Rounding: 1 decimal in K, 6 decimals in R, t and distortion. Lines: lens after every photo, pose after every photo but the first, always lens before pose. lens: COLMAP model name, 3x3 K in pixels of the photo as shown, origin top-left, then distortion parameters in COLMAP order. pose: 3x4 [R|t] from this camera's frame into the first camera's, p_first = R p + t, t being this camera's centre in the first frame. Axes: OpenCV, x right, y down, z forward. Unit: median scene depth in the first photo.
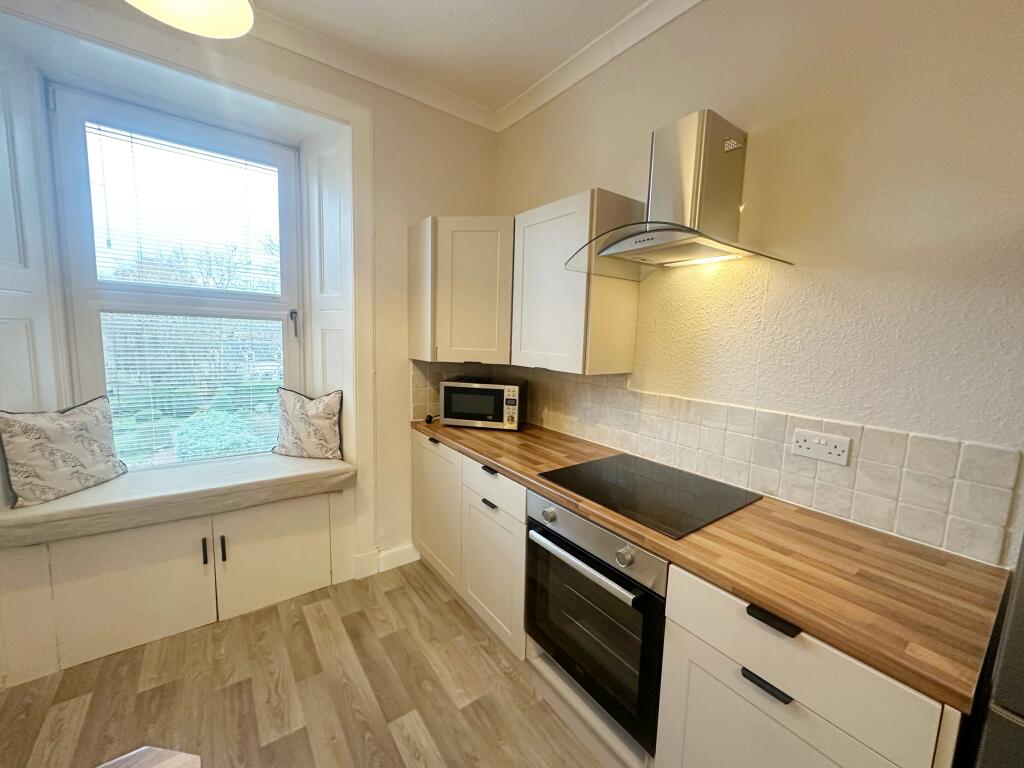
lens RADIAL K [[408.4, 0, 511.6], [0, 408.4, 382.3], [0, 0, 1]] dist [0.002355, -0.000367]
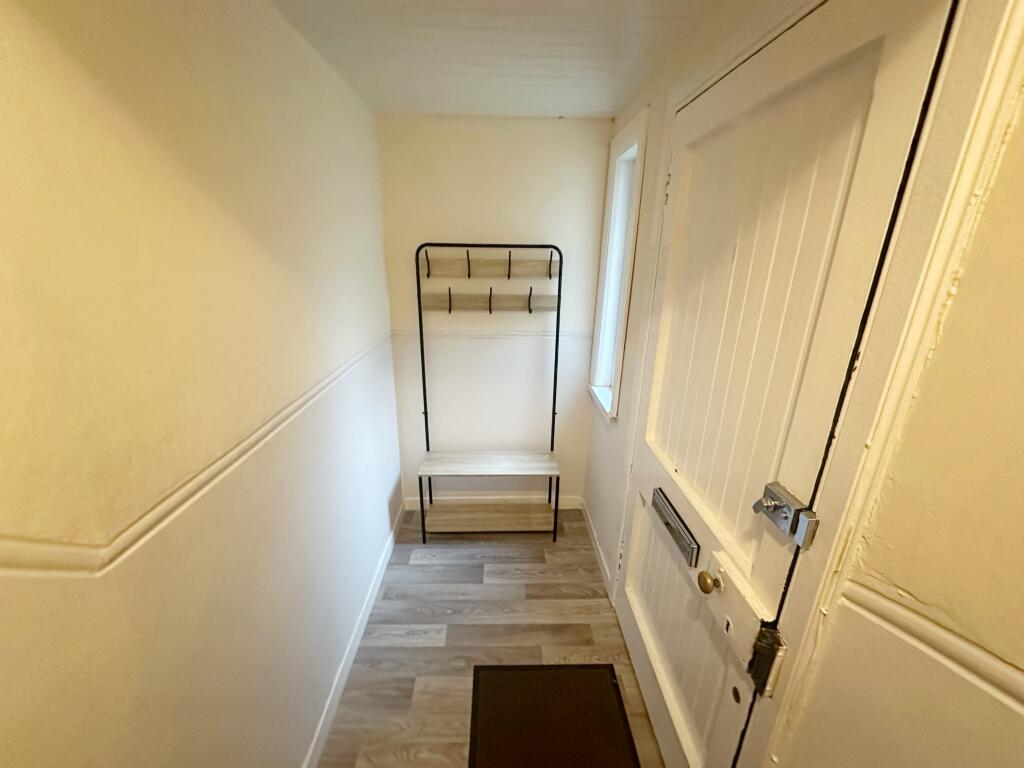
lens RADIAL K [[408.4, 0, 509.5], [0, 408.4, 384.4], [0, 0, 1]] dist [0.002355, -0.000367]
pose [[-0.582420, 0.213975, -0.784220, 0.328622], [-0.133217, 0.926566, 0.351751, -0.257075], [0.801898, 0.309338, -0.511145, 1.217602]]
